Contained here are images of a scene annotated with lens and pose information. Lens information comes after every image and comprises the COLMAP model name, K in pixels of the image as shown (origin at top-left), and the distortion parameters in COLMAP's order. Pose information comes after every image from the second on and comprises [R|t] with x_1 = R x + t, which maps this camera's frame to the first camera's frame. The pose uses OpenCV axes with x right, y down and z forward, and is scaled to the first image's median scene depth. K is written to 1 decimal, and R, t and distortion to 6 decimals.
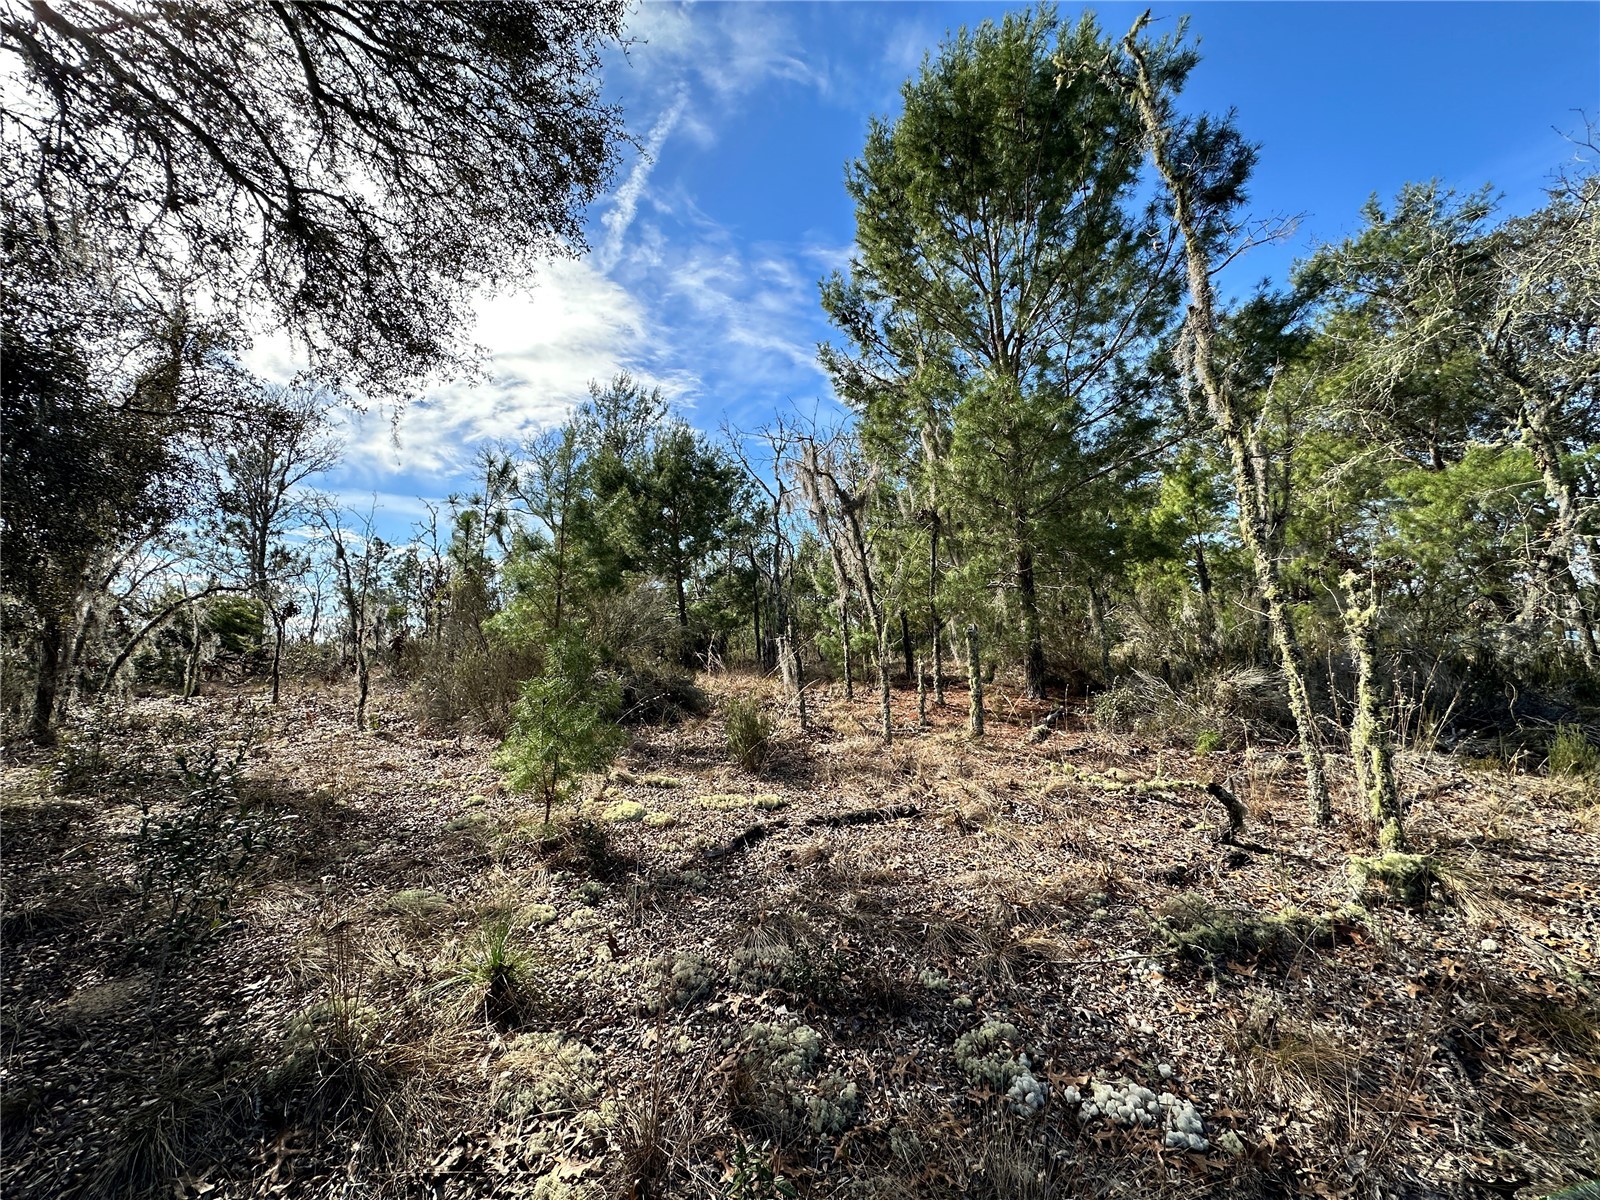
lens RADIAL K [[638.2, 0, 800.0], [0, 638.2, 600.0], [0, 0, 1]] dist [0.000564, -0.000039]
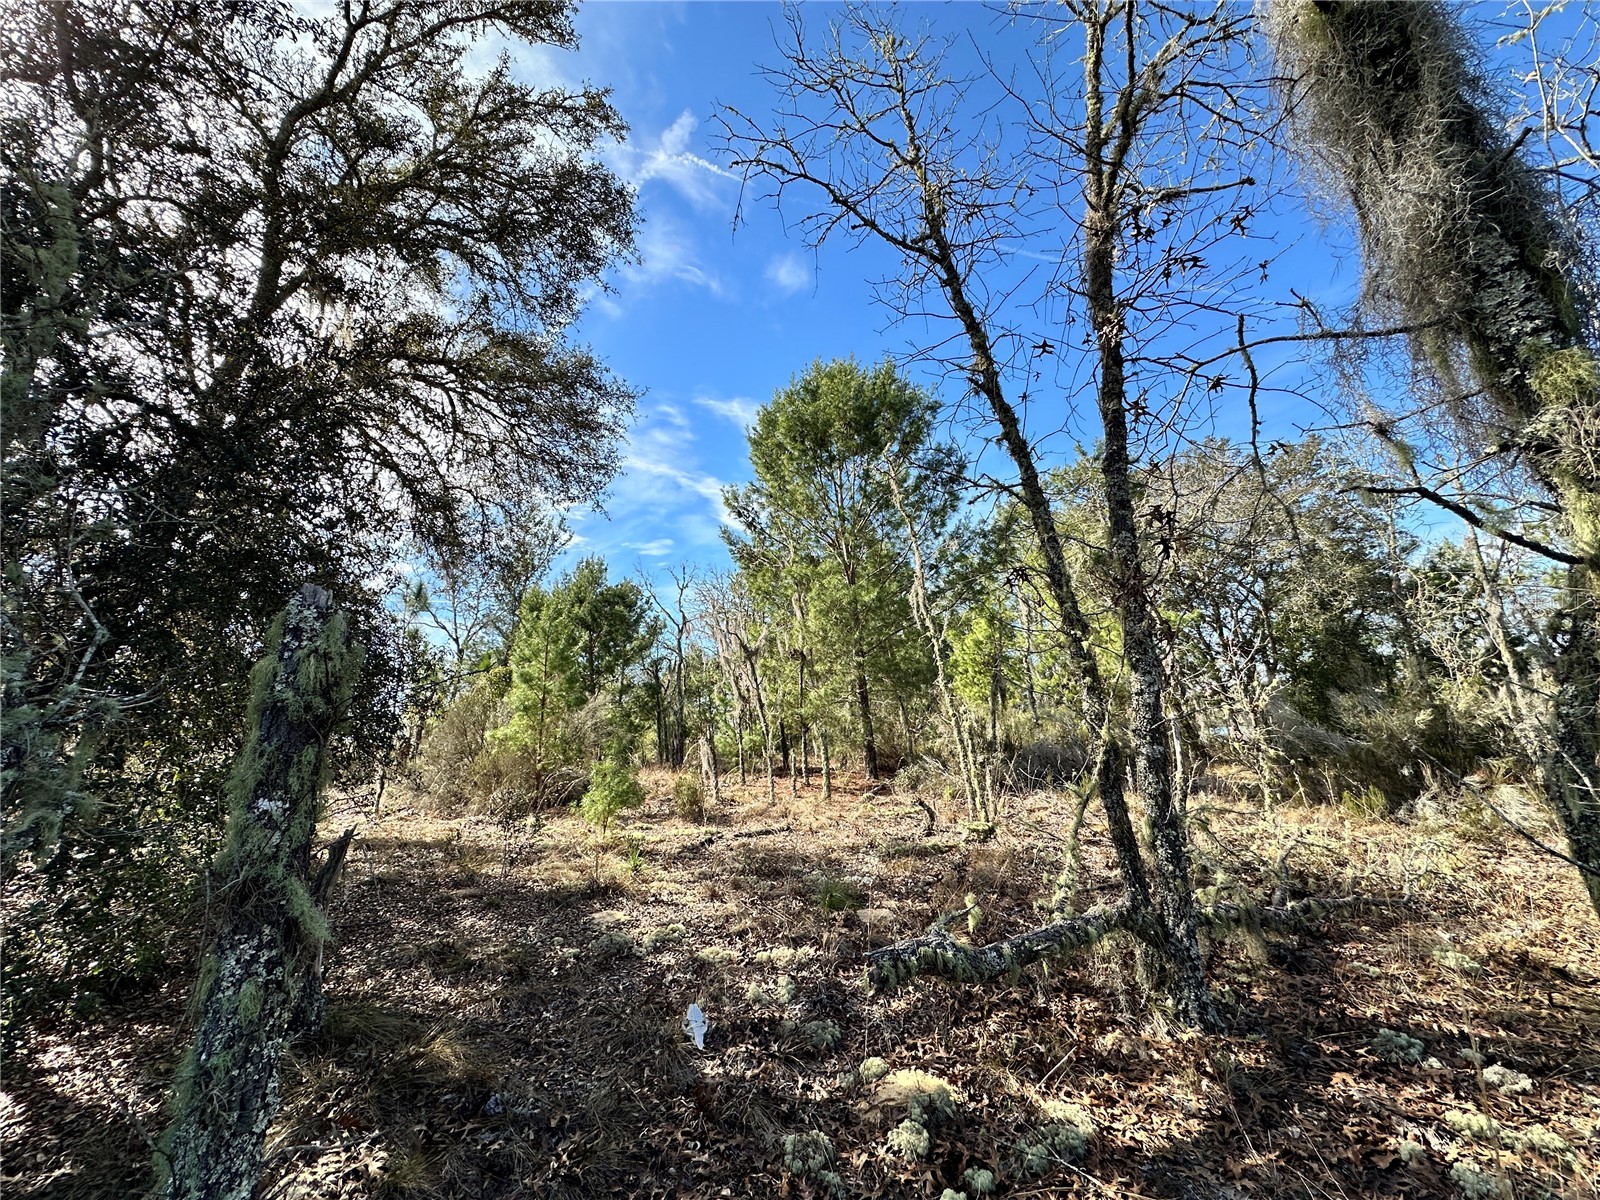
lens RADIAL K [[635.4, 0, 800.0], [0, 635.4, 600.0], [0, 0, 1]] dist [0.000399, -0.000146]
pose [[0.981273, 0.022697, 0.191282, -0.101757], [0.007894, 0.987461, -0.157665, -0.029252], [-0.192462, 0.156222, 0.968790, -0.577110]]
